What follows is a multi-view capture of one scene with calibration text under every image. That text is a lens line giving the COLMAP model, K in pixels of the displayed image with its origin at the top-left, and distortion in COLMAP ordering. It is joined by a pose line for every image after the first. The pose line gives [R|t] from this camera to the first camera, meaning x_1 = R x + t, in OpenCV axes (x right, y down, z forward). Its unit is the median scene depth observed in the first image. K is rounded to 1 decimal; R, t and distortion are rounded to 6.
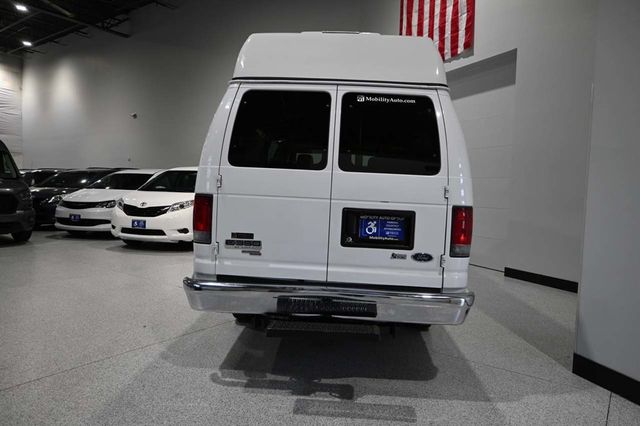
lens RADIAL K [[434.2, 0, 320.0], [0, 434.2, 213.0], [0, 0, 1]] dist [-0.005463, -0.000623]
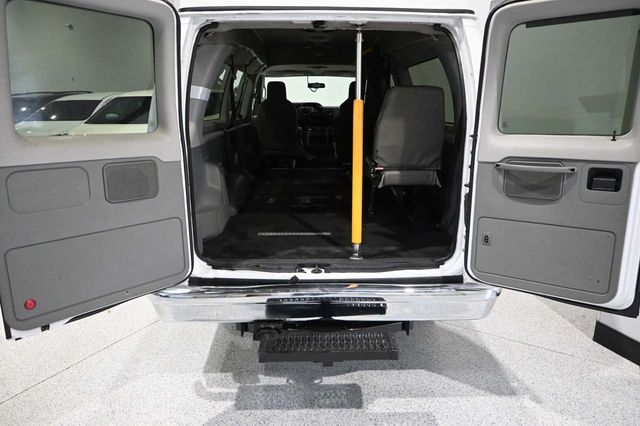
lens RADIAL K [[434.2, 0, 320.0], [0, 434.2, 213.0], [0, 0, 1]] dist [-0.005463, -0.000623]
pose [[0.996149, -0.061756, 0.062233, -0.038390], [0.047109, 0.975669, 0.214129, -0.134954], [-0.073942, -0.210373, 0.974821, 0.234600]]
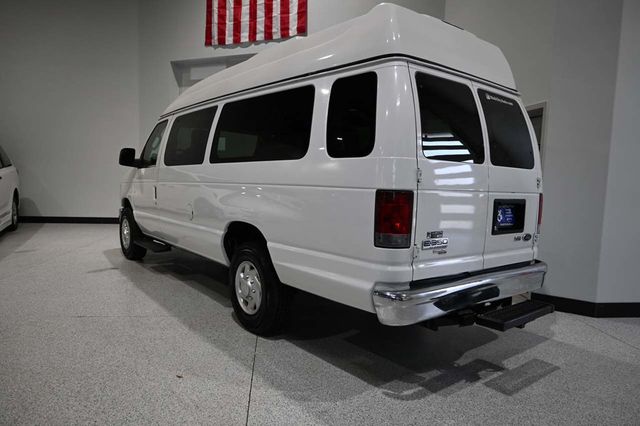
lens RADIAL K [[434.2, 0, 320.0], [0, 434.2, 213.0], [0, 0, 1]] dist [-0.005463, -0.000623]
pose [[0.743366, -0.068634, 0.665354, -0.968836], [0.024436, 0.996844, 0.075527, -0.068710], [-0.668438, -0.039886, 0.742698, 0.480552]]
